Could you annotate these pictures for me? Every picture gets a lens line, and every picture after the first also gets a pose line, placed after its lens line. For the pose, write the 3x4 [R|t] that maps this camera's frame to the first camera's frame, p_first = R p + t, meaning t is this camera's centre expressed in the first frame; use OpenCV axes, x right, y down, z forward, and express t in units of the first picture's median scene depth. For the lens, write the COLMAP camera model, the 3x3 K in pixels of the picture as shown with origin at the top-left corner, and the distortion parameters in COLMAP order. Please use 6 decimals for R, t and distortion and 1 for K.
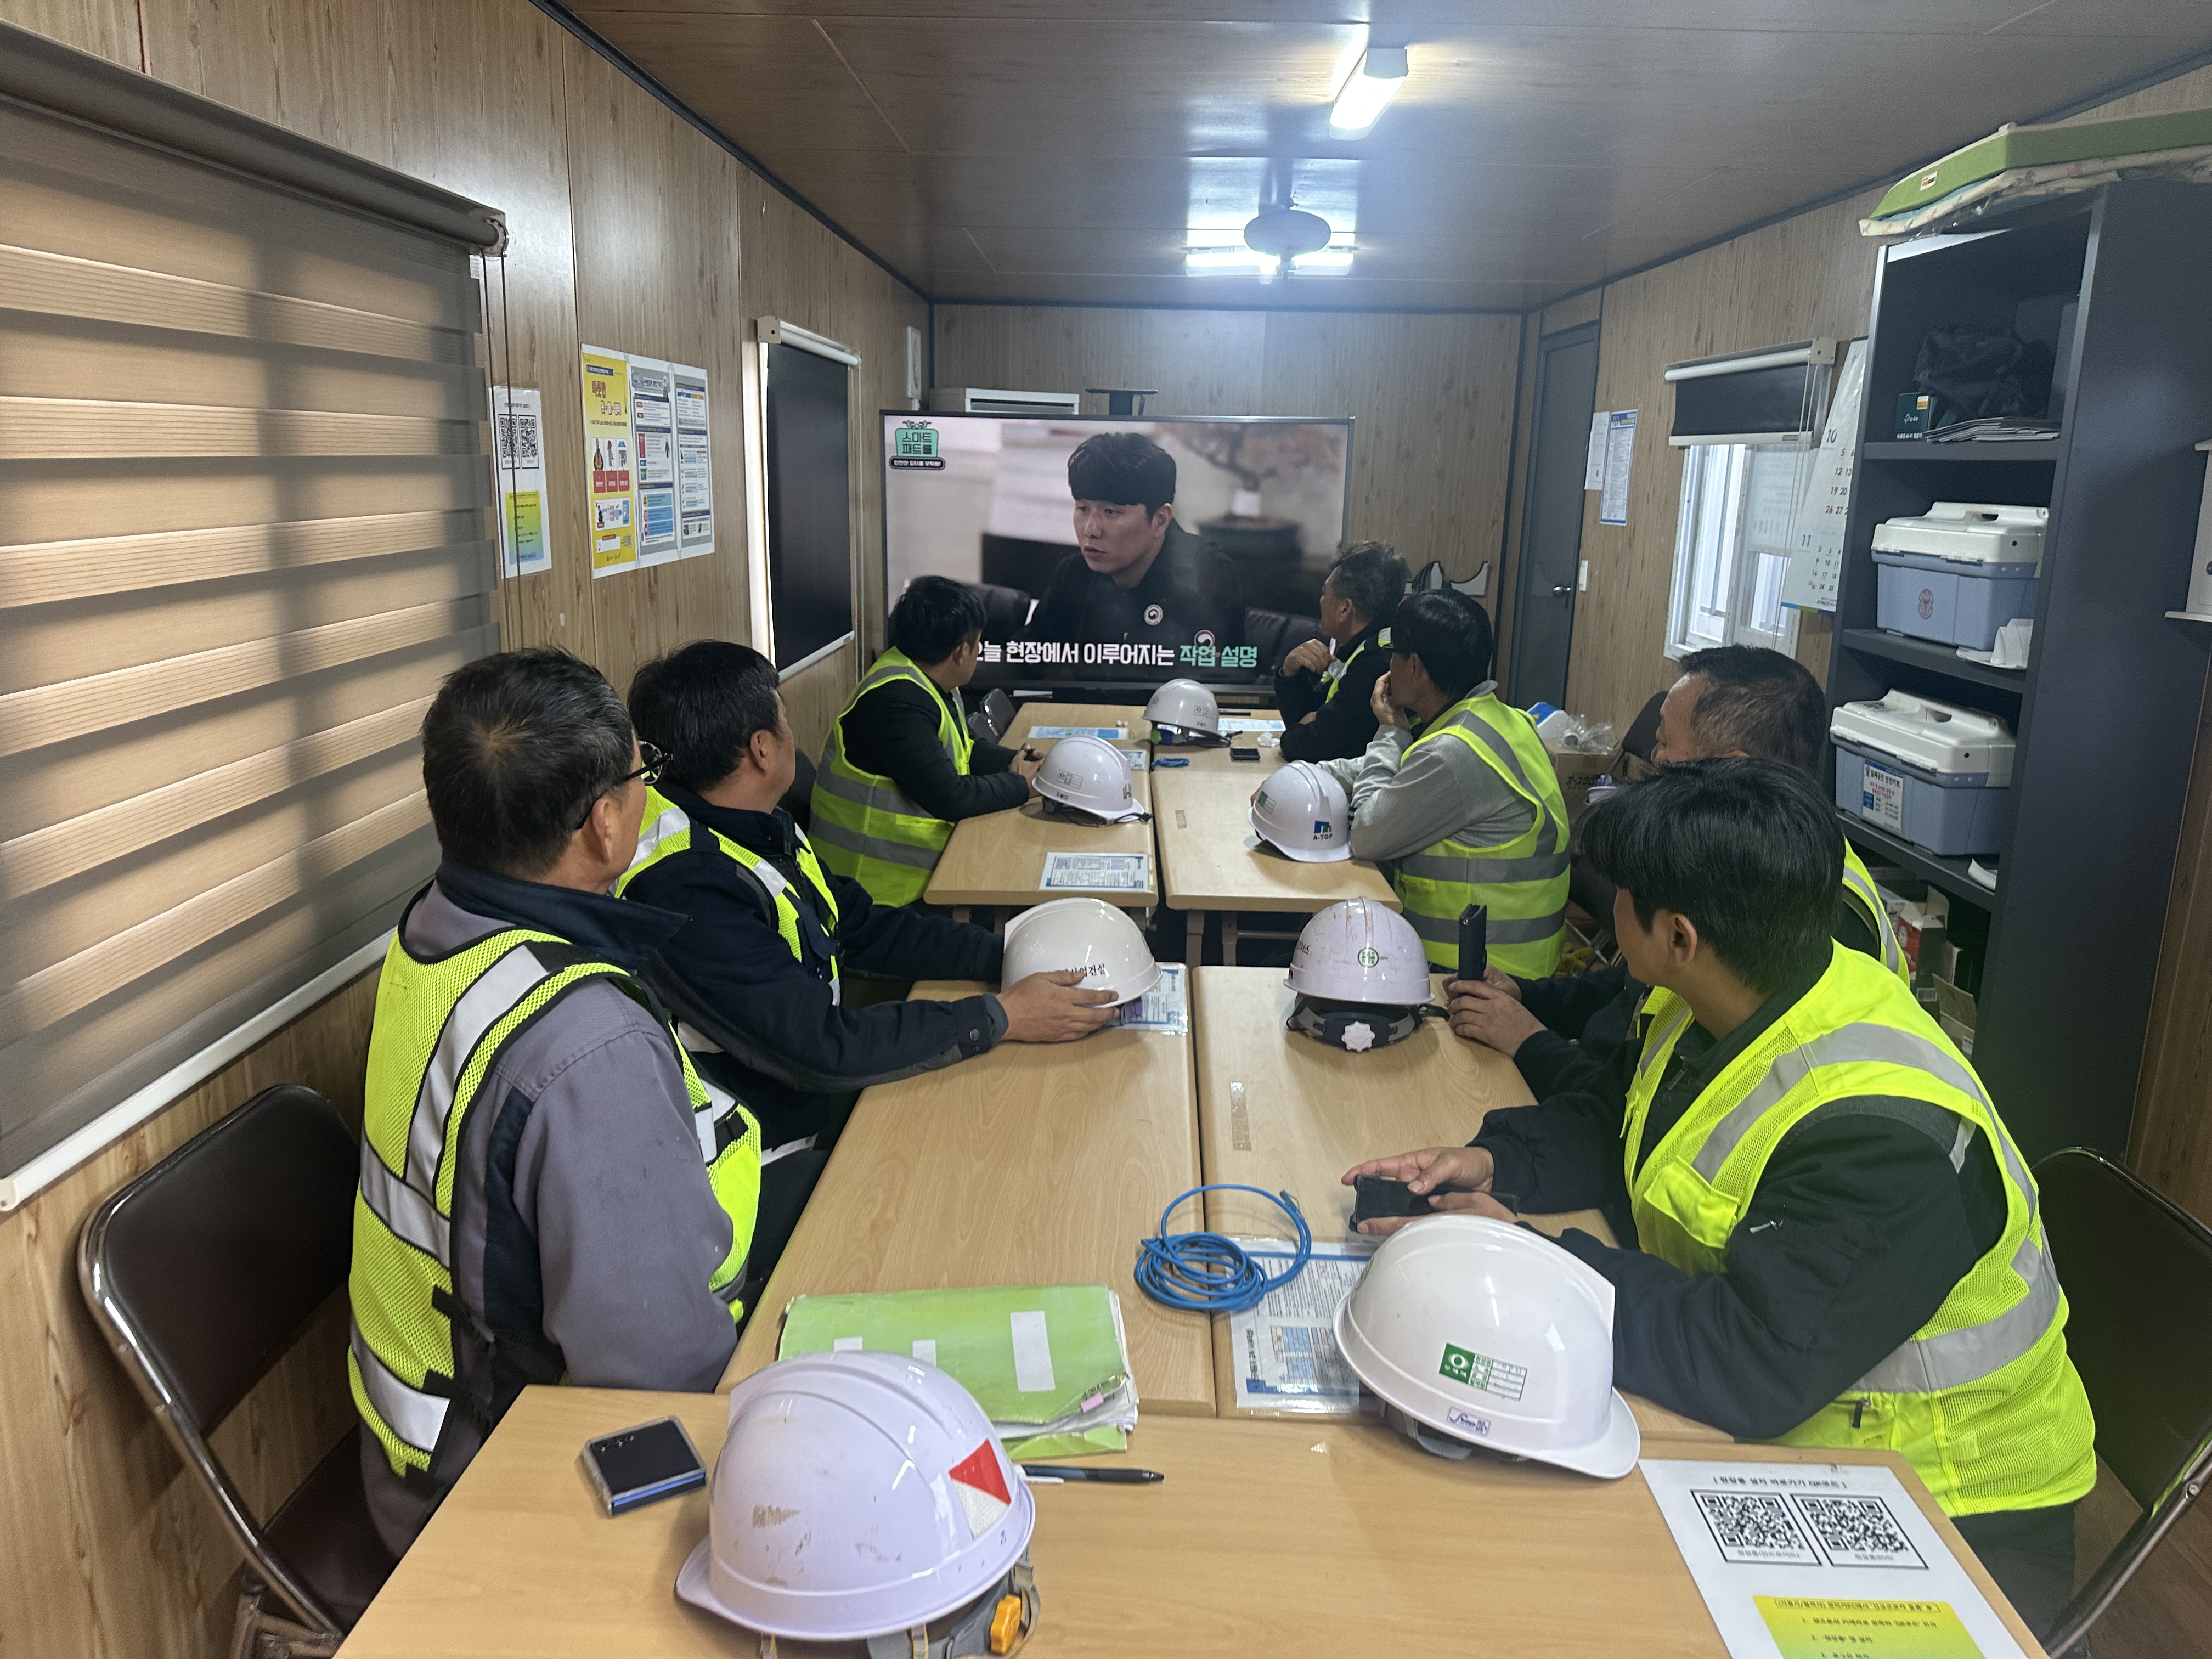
lens RADIAL K [[1591.7, 0, 1073.3], [0, 1591.7, 866.8], [0, 0, 1]] dist [0.027431, -0.036031]
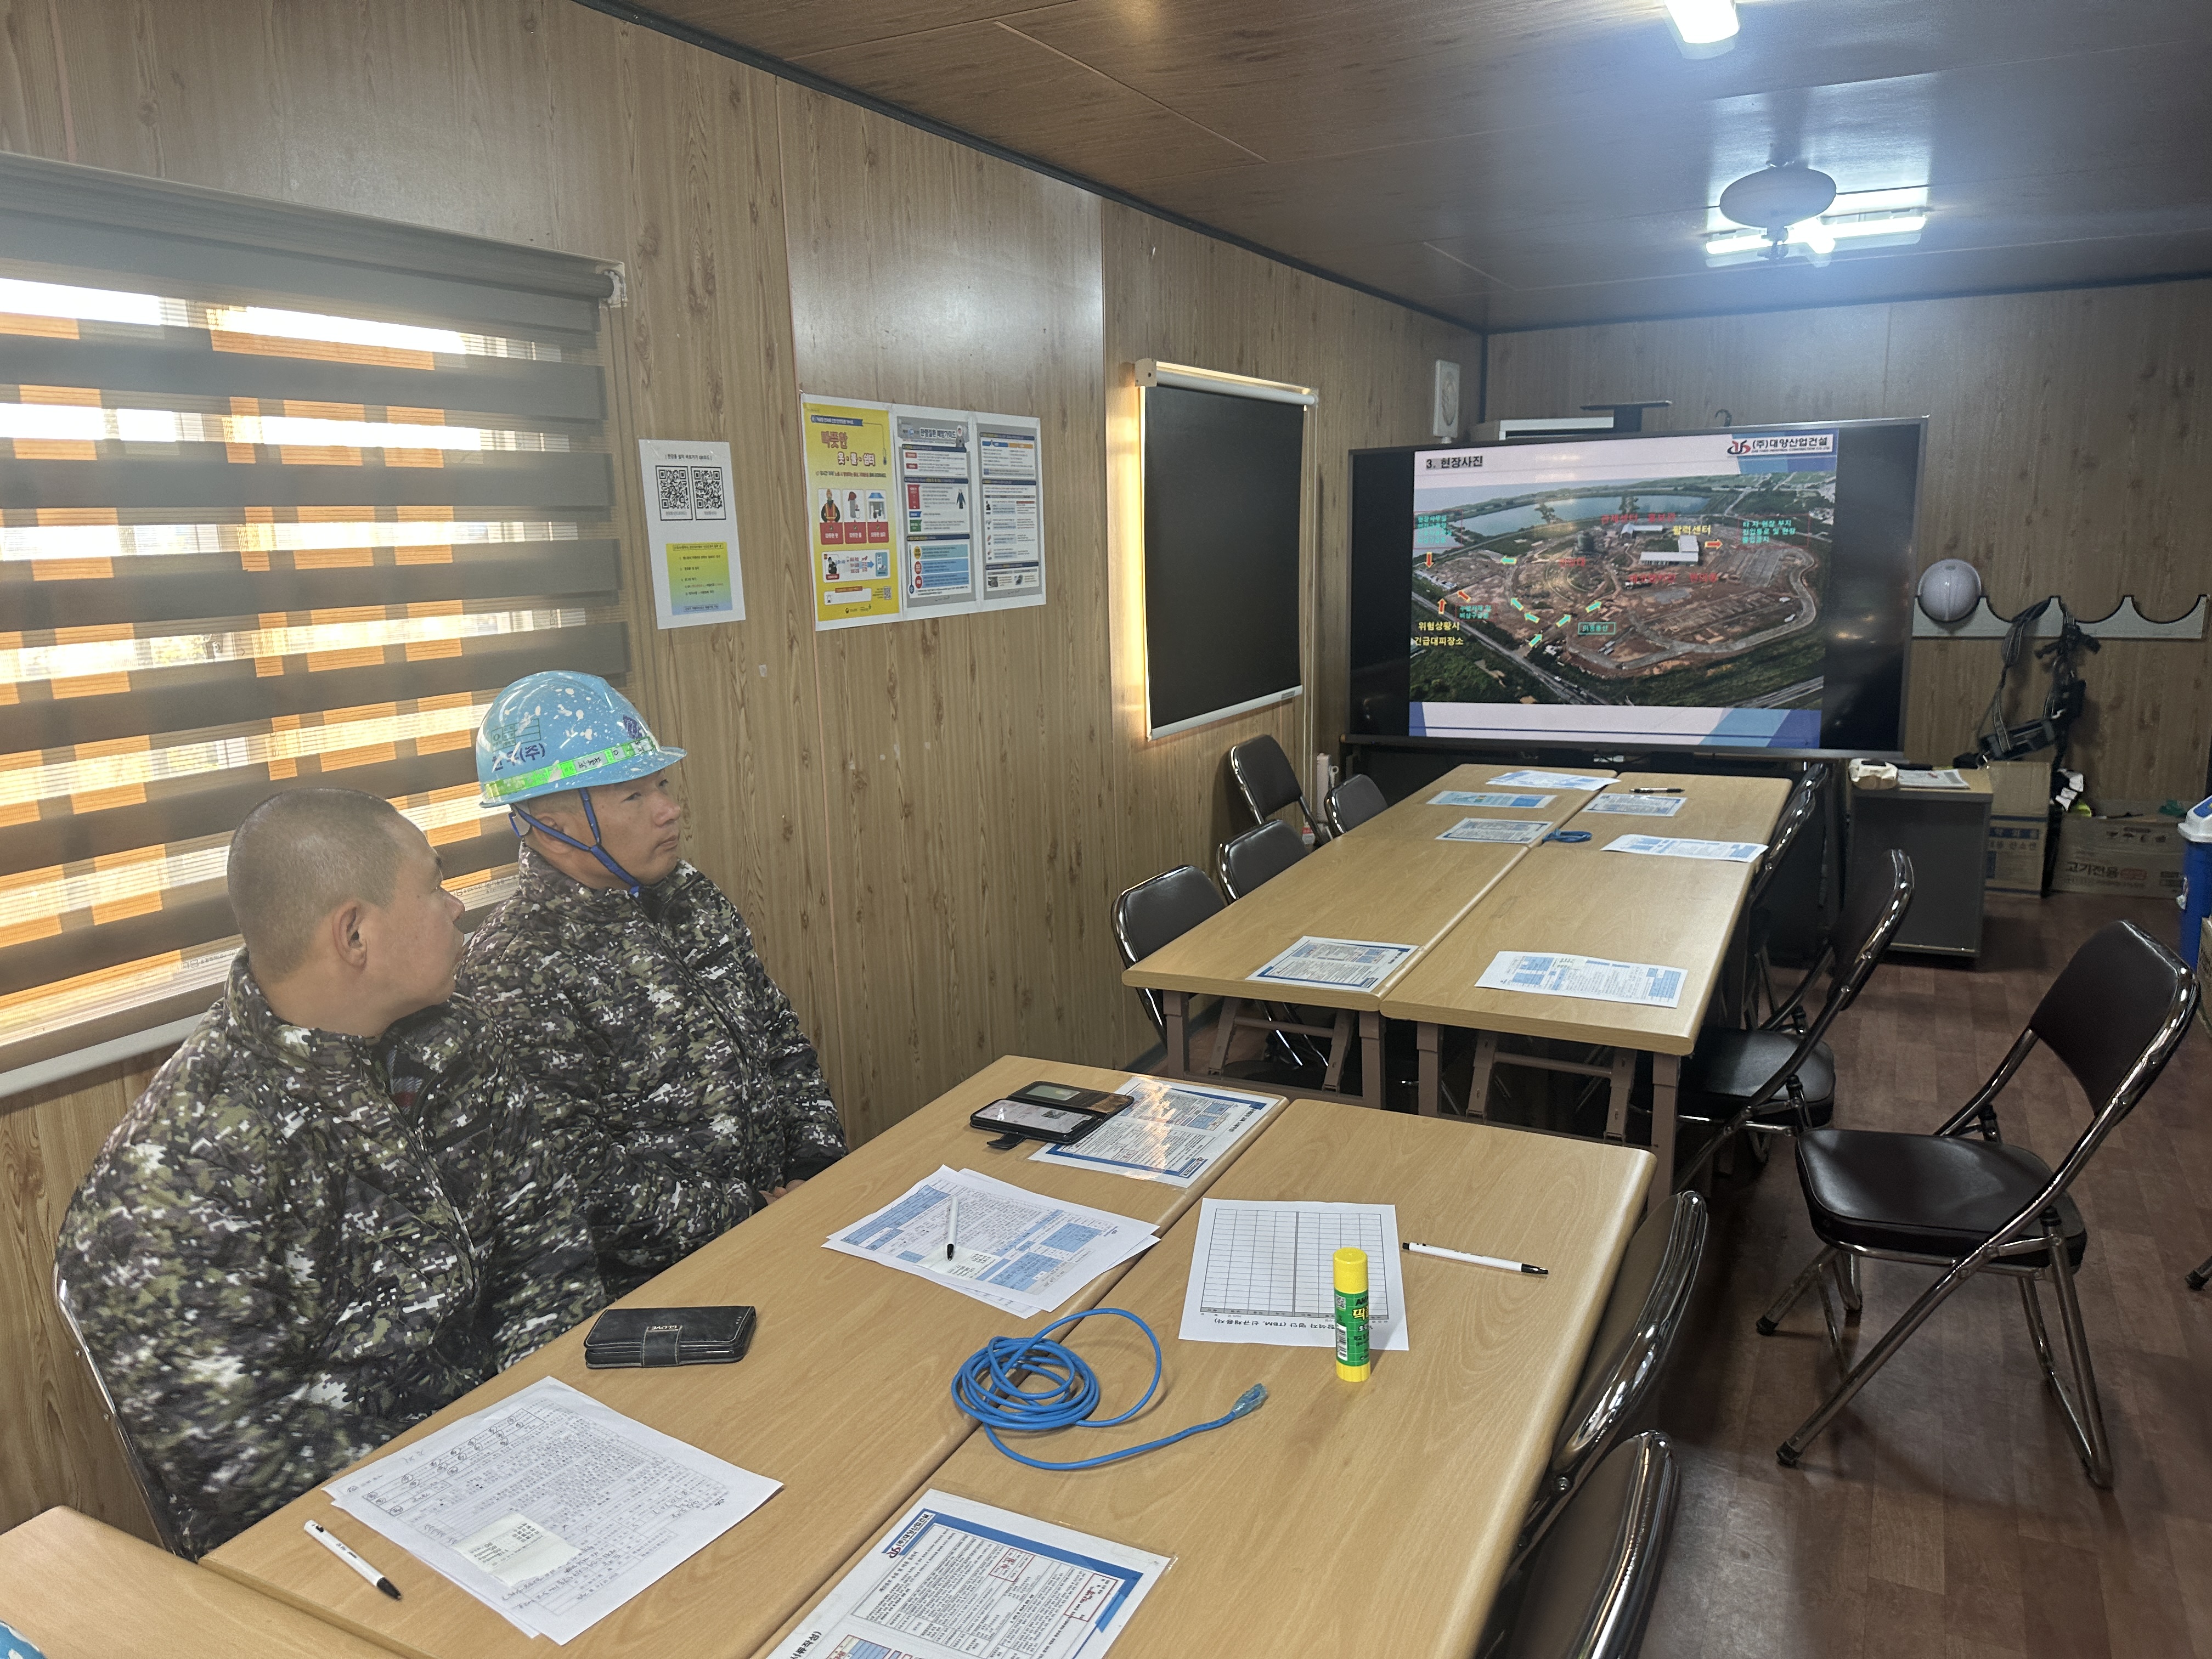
lens RADIAL K [[1591.7, 0, 1064.5], [0, 1591.7, 850.0], [0, 0, 1]] dist [0.027431, -0.036031]
pose [[0.899255, 0.037262, -0.435835, 0.236716], [-0.058482, 0.997662, -0.035370, -0.020515], [0.433497, 0.057295, 0.899332, 0.178916]]
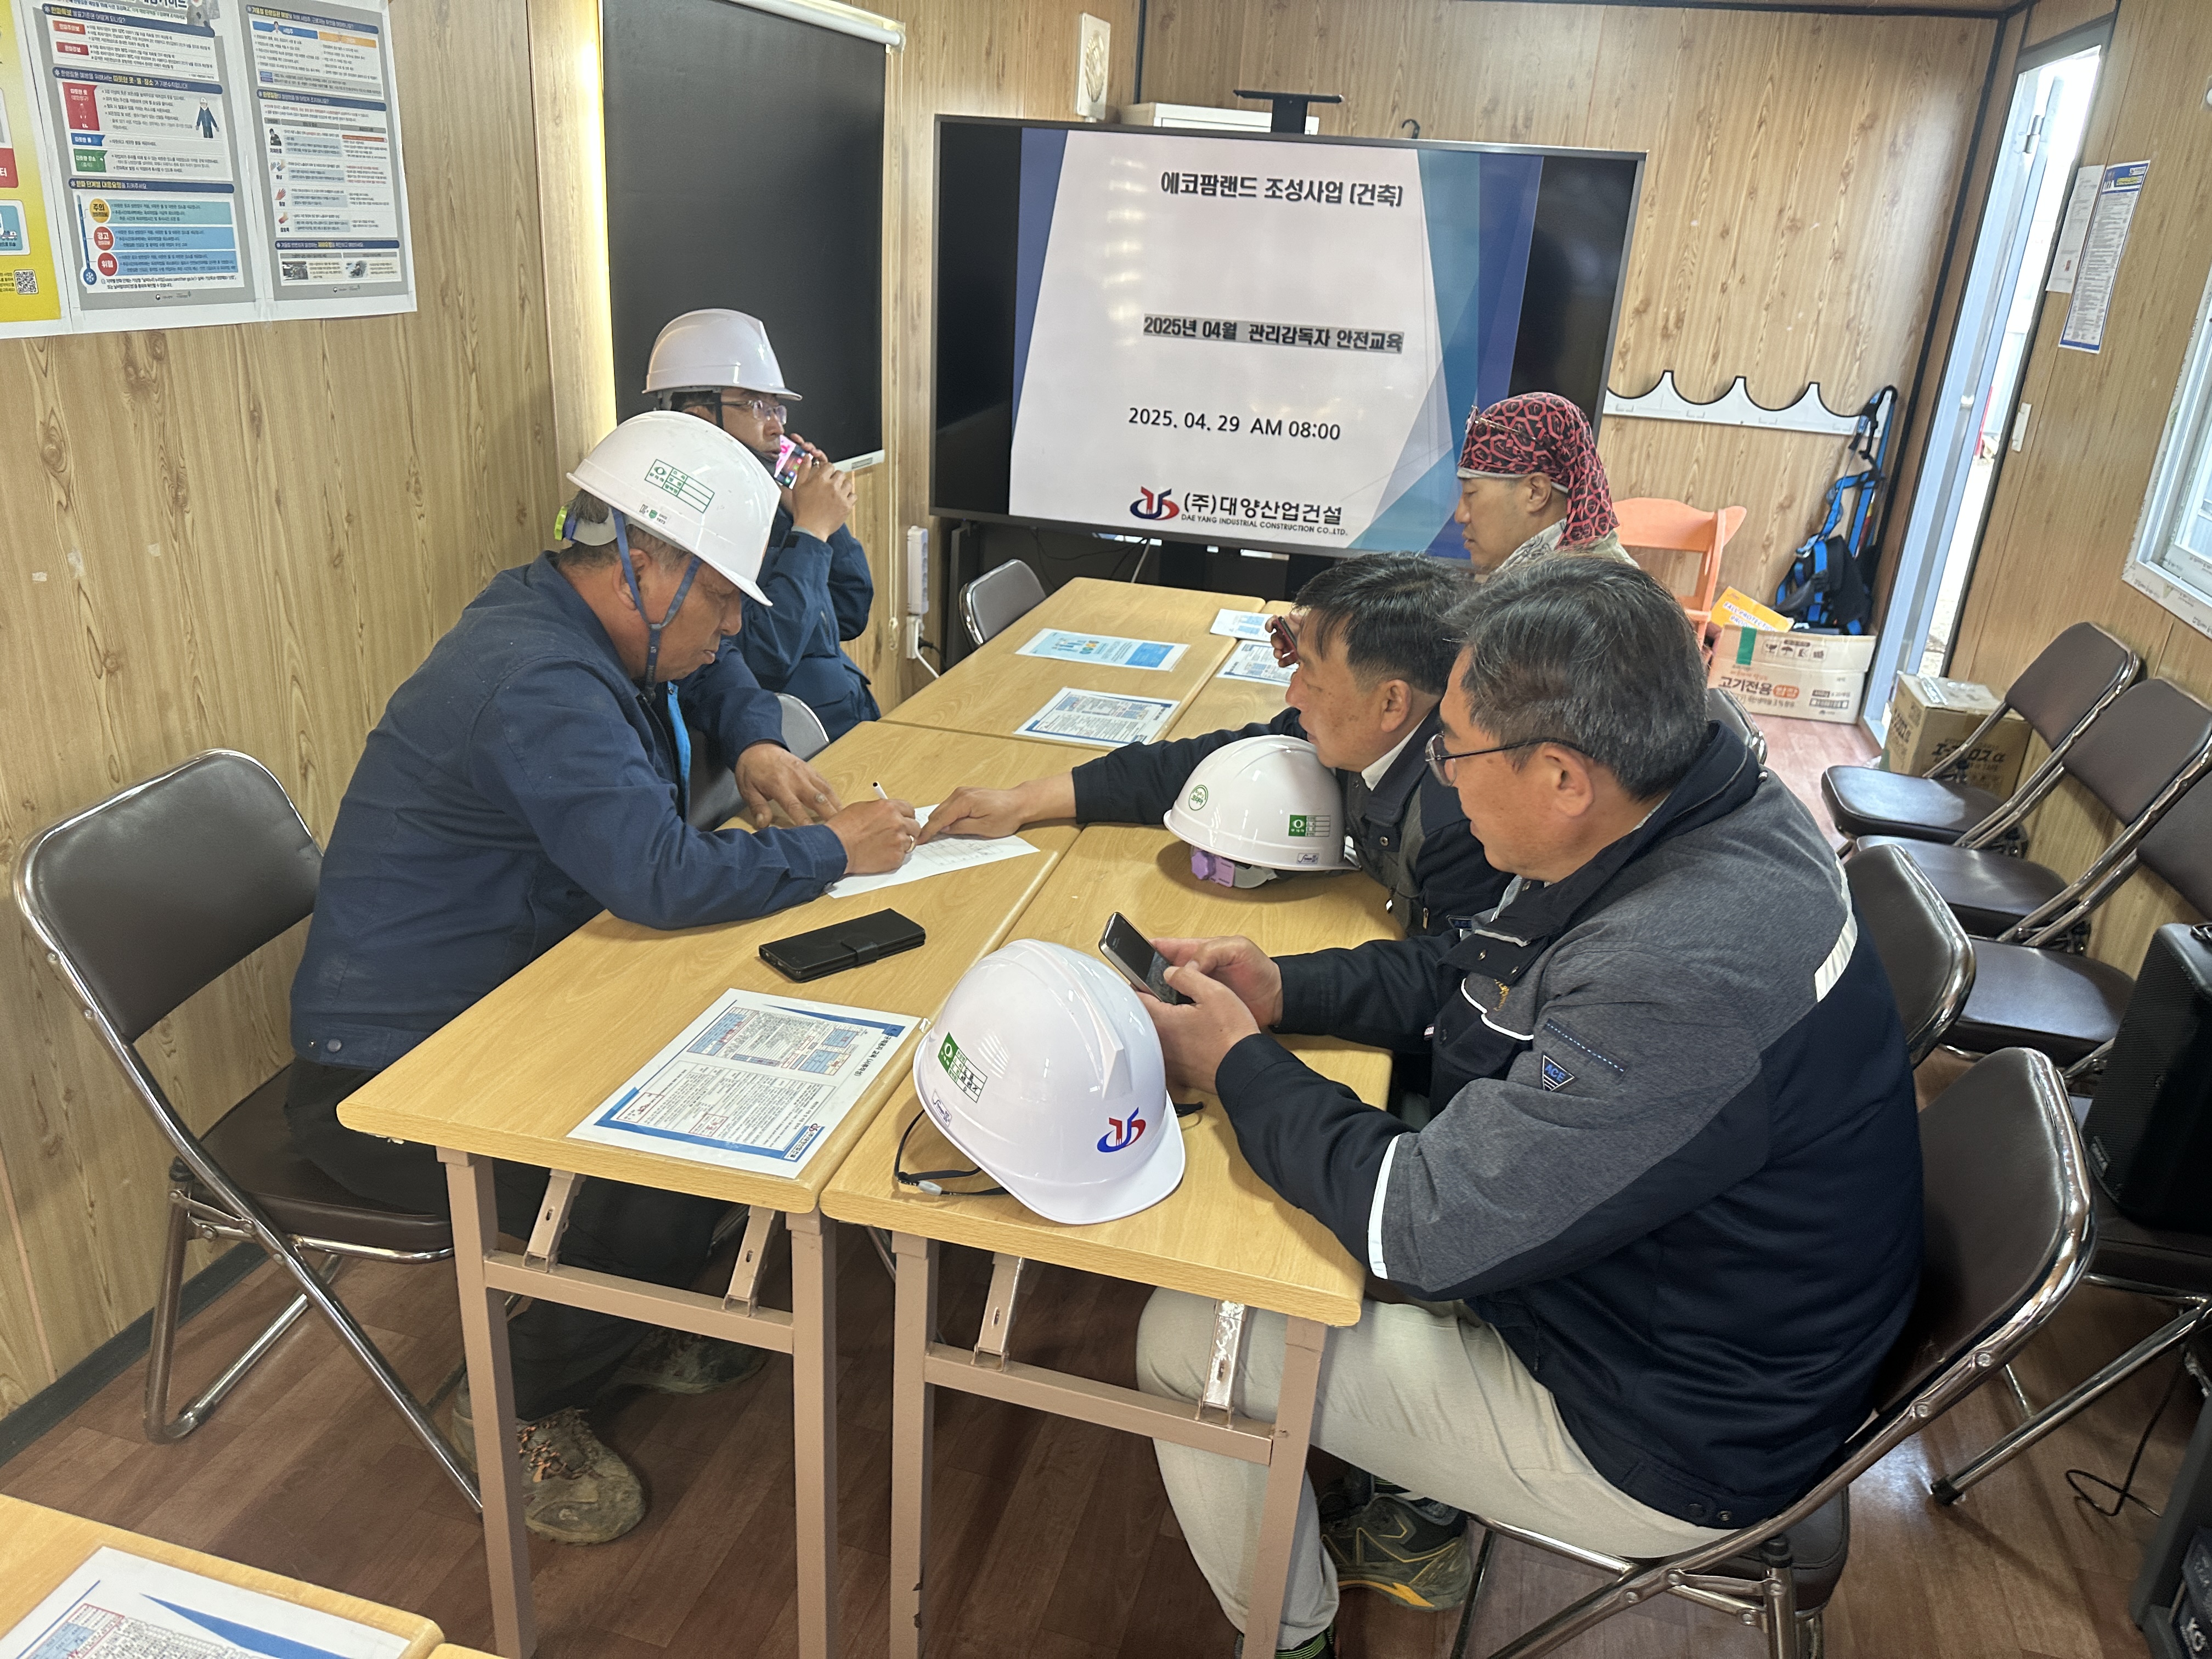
lens RADIAL K [[1591.7, 0, 1116.9], [0, 1591.7, 831.9], [0, 0, 1]] dist [0.027431, -0.036031]
pose [[0.973198, 0.119721, -0.196347, 0.204101], [-0.096775, 0.987727, 0.122595, -0.118350], [0.208614, -0.100308, 0.972840, 0.510545]]
